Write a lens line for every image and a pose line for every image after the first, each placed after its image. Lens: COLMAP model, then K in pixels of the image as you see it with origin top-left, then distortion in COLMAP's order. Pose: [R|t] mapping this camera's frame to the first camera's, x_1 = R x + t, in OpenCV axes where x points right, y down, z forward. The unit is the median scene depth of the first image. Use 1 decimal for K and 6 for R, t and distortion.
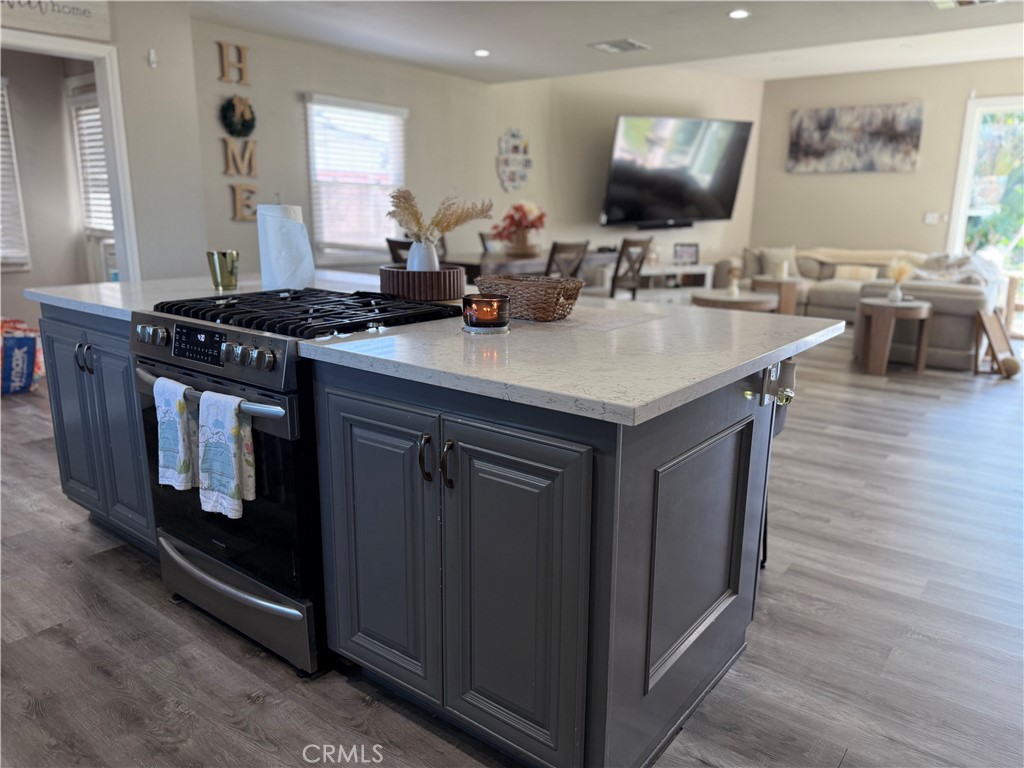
lens RADIAL K [[729.9, 0, 506.8], [0, 729.9, 387.5], [0, 0, 1]] dist [0.034374, -0.065111]
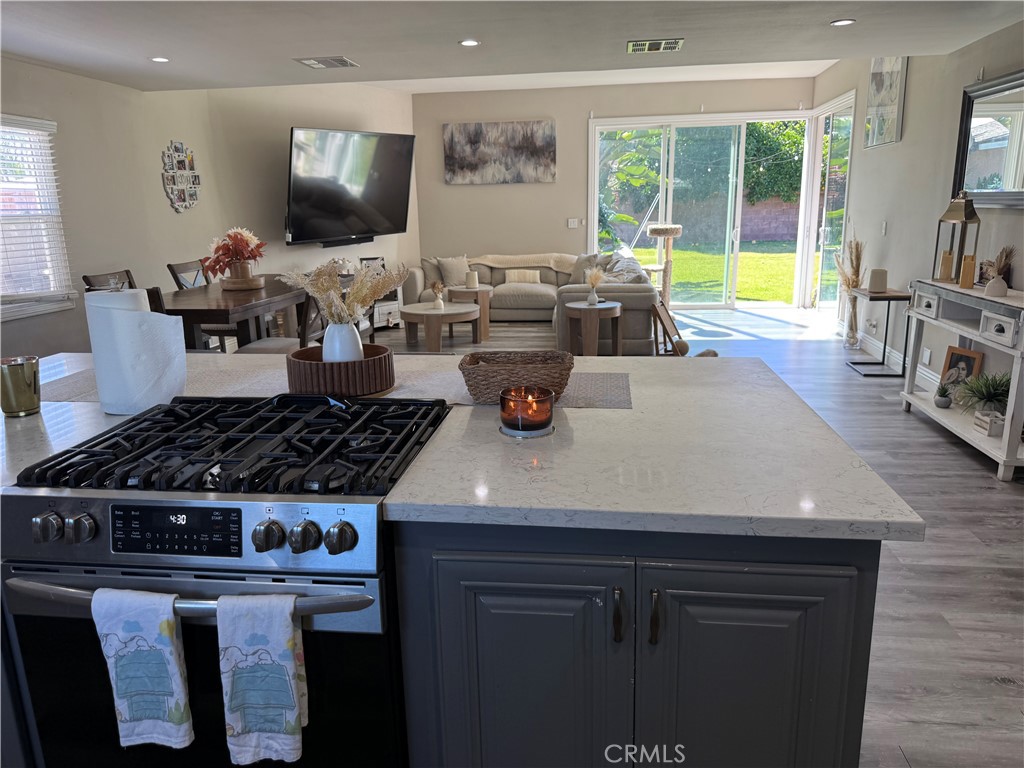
lens RADIAL K [[729.9, 0, 507.0], [0, 729.9, 388.5], [0, 0, 1]] dist [0.034374, -0.065111]
pose [[0.859530, -0.152162, 0.487909, -0.119334], [0.150241, 0.987698, 0.043355, -0.043597], [-0.488504, 0.036039, 0.871817, 0.065188]]
